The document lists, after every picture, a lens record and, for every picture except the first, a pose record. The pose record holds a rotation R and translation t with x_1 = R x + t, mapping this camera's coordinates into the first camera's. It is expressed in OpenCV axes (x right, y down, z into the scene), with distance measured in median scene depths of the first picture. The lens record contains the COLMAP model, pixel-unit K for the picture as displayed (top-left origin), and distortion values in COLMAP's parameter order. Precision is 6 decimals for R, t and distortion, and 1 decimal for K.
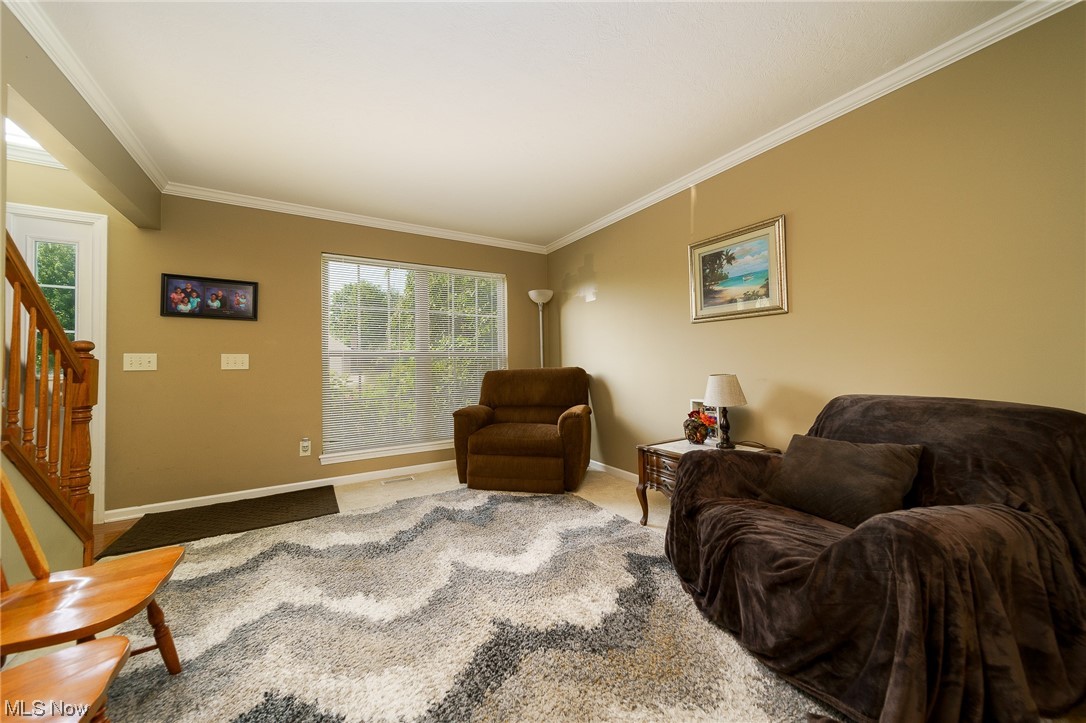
lens RADIAL K [[391.2, 0, 551.4], [0, 391.2, 345.4], [0, 0, 1]] dist [0.001498, 0.000025]
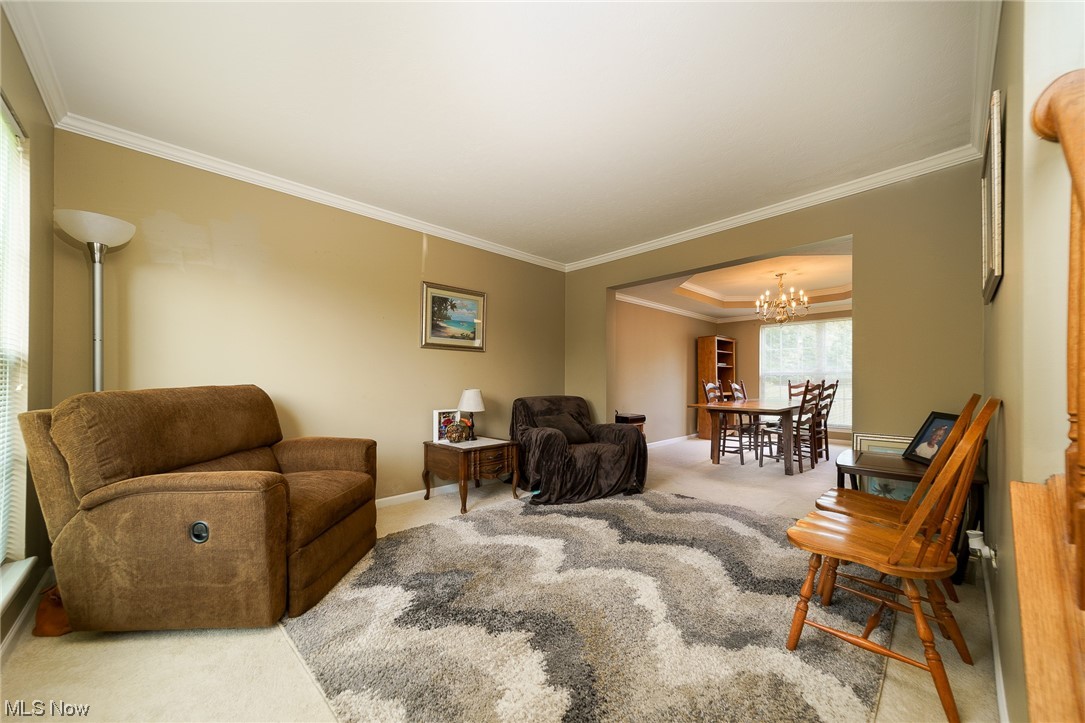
lens RADIAL K [[394.4, 0, 533.3], [0, 394.4, 374.7], [0, 0, 1]] dist [0.001941, 0.000022]
pose [[-0.187696, 0.028263, 0.981821, -0.960175], [-0.050822, 0.997968, -0.038443, 0.058751], [-0.980912, -0.057113, -0.185878, 0.973324]]
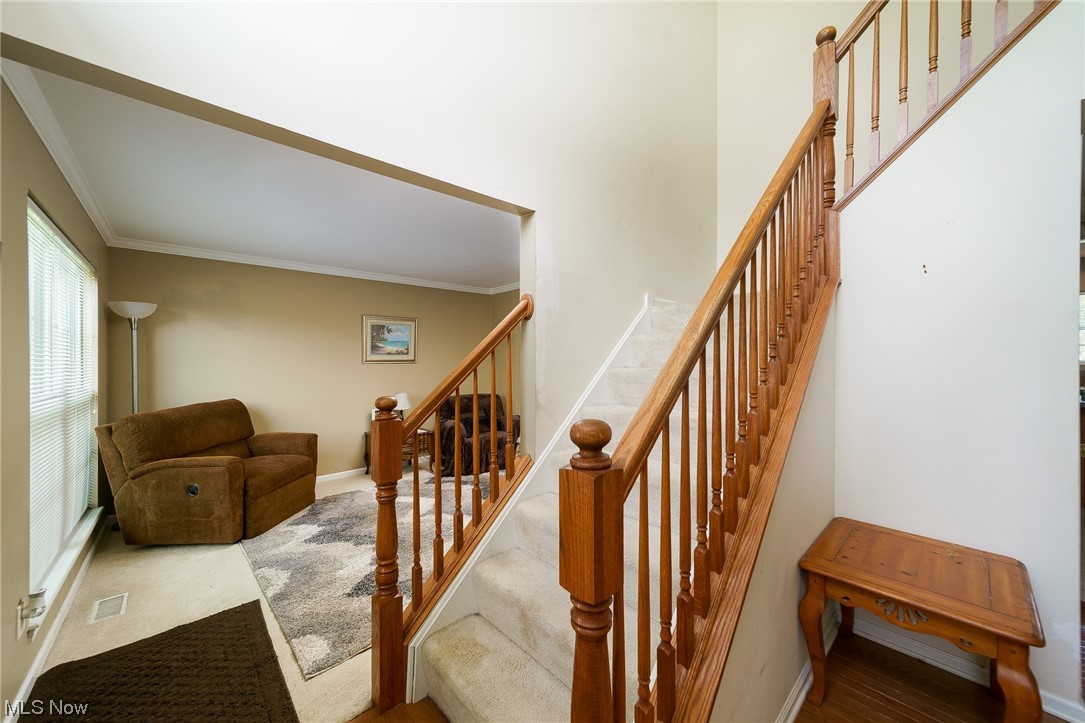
lens RADIAL K [[390.6, 0, 538.7], [0, 390.6, 351.8], [0, 0, 1]] dist [0.002466, 0.000133]
pose [[-0.169149, 0.040232, 0.984769, -1.496486], [-0.031296, 0.998443, -0.046166, -0.059176], [-0.985094, -0.038629, -0.167626, 0.611174]]
